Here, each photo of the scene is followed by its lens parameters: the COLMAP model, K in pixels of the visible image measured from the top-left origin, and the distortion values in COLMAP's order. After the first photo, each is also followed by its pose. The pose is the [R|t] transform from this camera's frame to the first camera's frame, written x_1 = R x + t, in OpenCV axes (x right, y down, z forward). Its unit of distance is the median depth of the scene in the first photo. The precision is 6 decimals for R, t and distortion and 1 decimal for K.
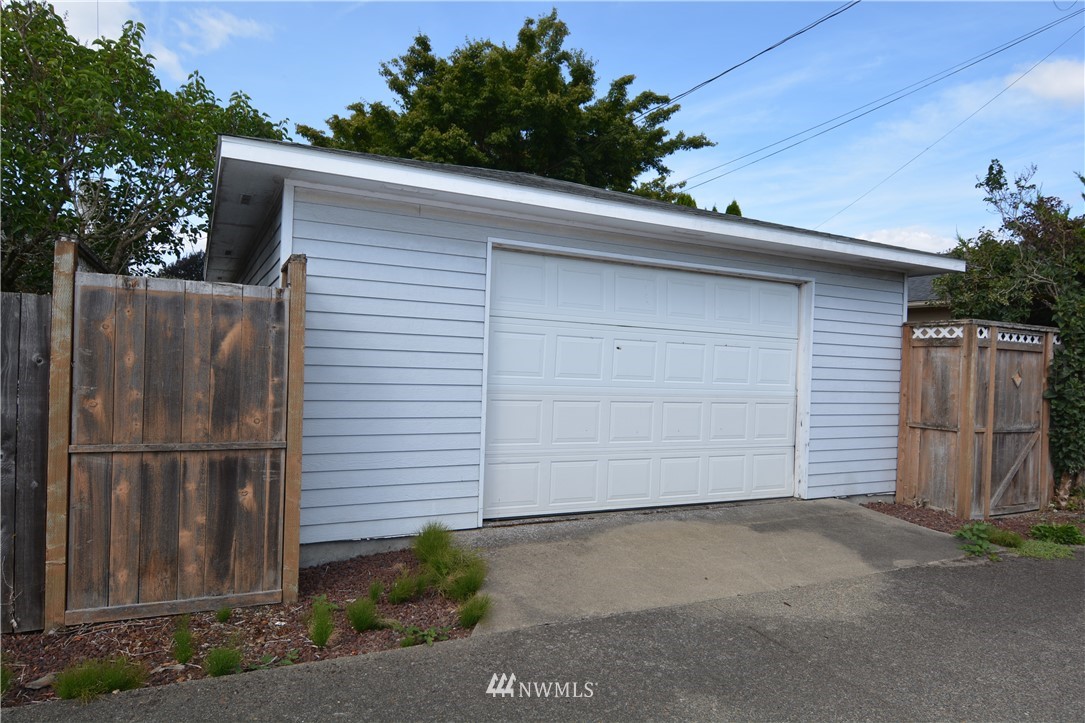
lens RADIAL K [[668.7, 0, 542.5], [0, 668.7, 361.5], [0, 0, 1]] dist [0.001444, -0.013825]
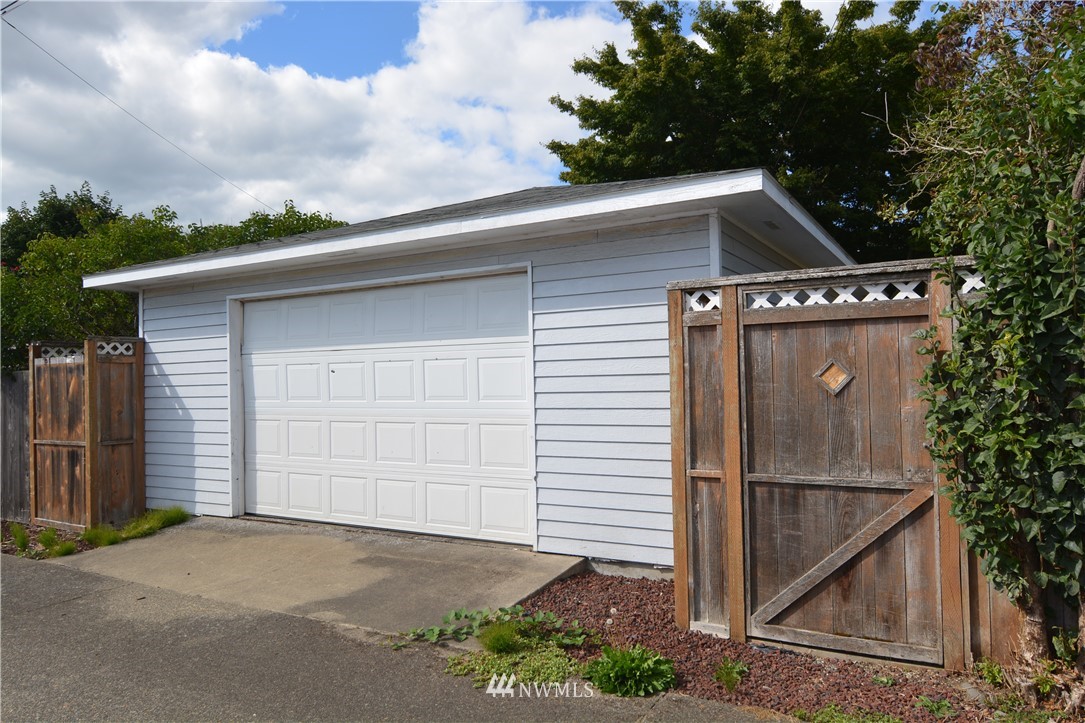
lens RADIAL K [[733.4, 0, 542.5], [0, 733.4, 361.5], [0, 0, 1]] dist [-0.004752, -0.002896]
pose [[0.549227, -0.070324, -0.832709, 1.452806], [0.040255, 0.997523, -0.057692, 0.051100], [0.834703, -0.001834, 0.550698, 0.718663]]
